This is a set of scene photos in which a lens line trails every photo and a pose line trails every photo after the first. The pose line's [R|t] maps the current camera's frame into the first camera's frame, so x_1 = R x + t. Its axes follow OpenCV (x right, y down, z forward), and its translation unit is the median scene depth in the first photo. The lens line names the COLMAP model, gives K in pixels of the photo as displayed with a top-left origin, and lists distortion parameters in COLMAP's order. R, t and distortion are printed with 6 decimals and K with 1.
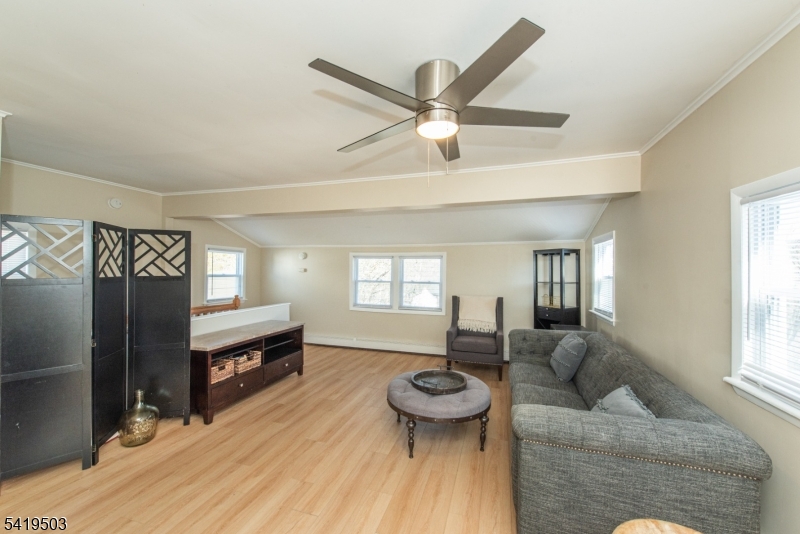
lens RADIAL K [[318.7, 0, 400.0], [0, 318.7, 267.0], [0, 0, 1]] dist [0.000882, -0.000100]
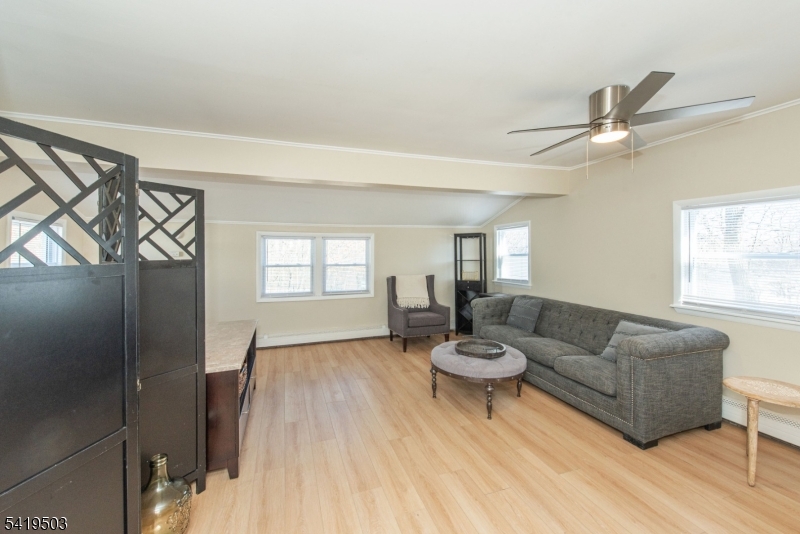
lens RADIAL K [[326.2, 0, 399.3], [0, 326.2, 251.6], [0, 0, 1]] dist [-0.000224, -0.000507]
pose [[0.807182, -0.009859, 0.590220, -0.523211], [0.009515, 0.999948, 0.003690, 0.009335], [-0.590226, 0.002638, 0.807234, 0.166483]]
